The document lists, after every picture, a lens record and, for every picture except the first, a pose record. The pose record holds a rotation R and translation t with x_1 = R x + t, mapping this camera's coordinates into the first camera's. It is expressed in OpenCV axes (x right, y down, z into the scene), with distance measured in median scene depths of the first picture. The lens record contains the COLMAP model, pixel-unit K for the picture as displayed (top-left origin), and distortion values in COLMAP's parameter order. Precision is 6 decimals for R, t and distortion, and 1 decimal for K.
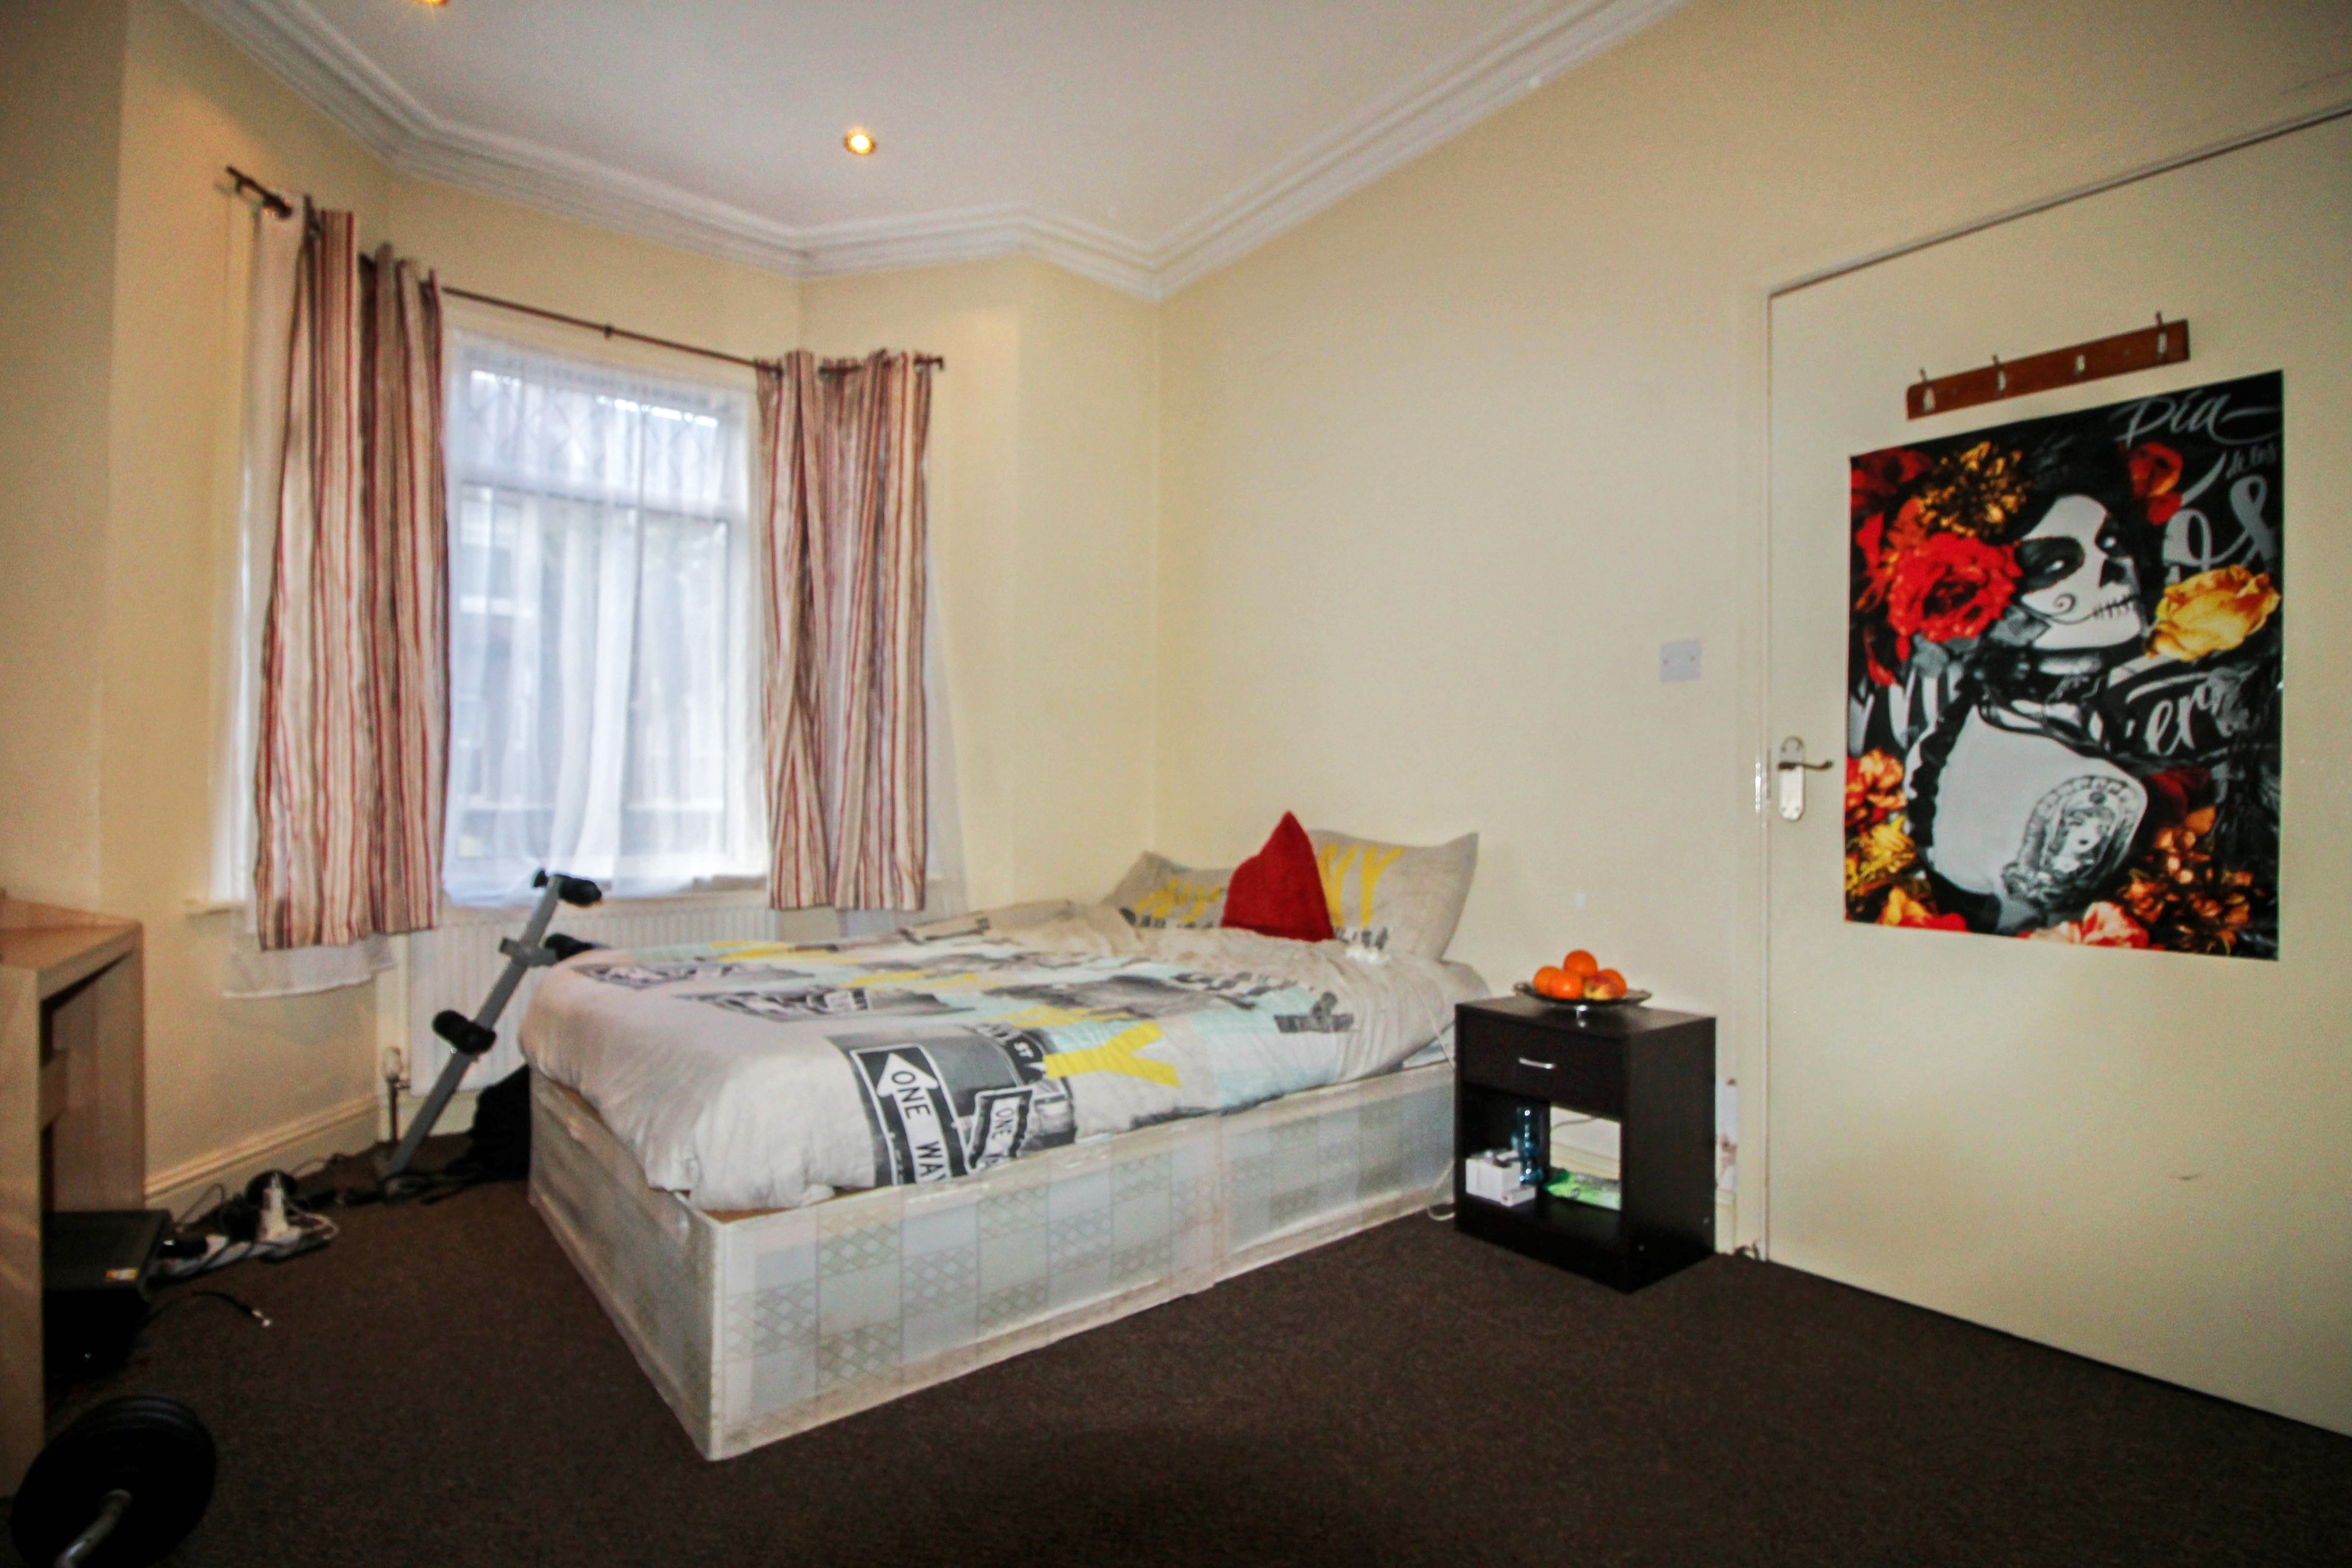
lens RADIAL K [[1107.2, 0, 1163.9], [0, 1107.2, 793.4], [0, 0, 1]] dist [0.013071, -0.016498]
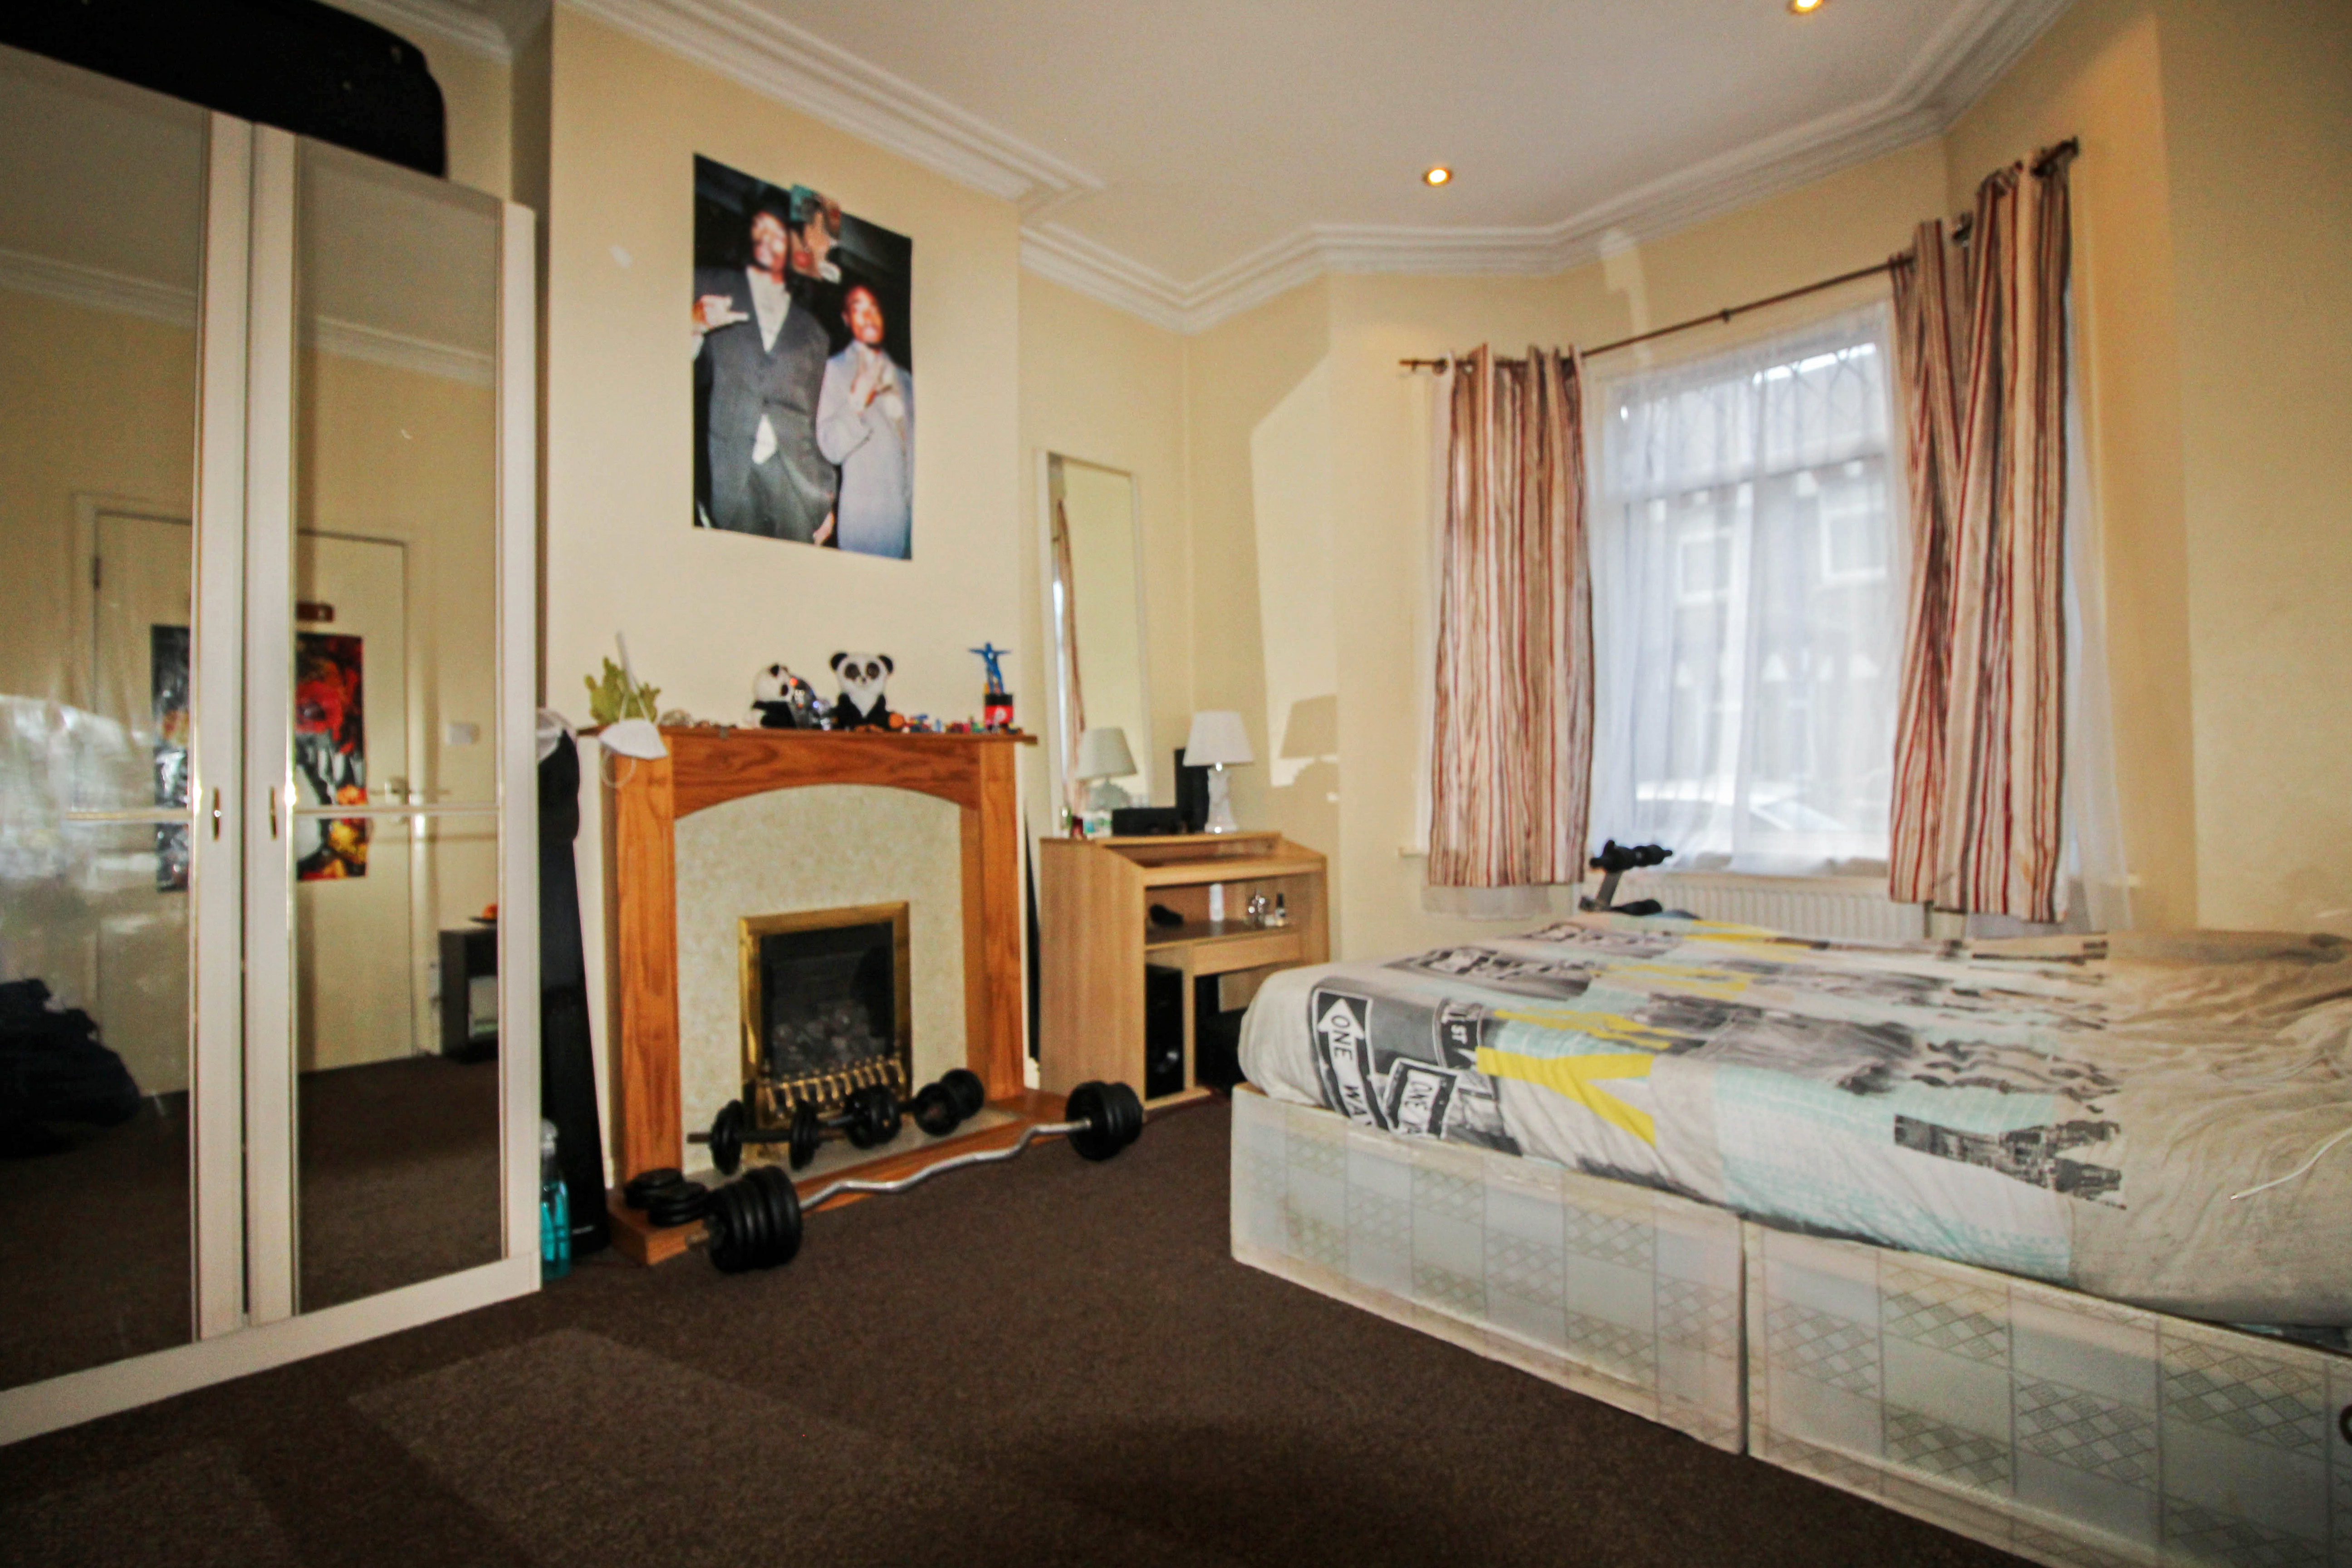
lens RADIAL K [[1107.2, 0, 1163.9], [0, 1107.2, 793.4], [0, 0, 1]] dist [0.013071, -0.016498]
pose [[0.109707, -0.001071, -0.993963, 0.758556], [0.021209, 0.999774, 0.001264, 0.016158], [0.993738, -0.021220, 0.109705, 0.611656]]
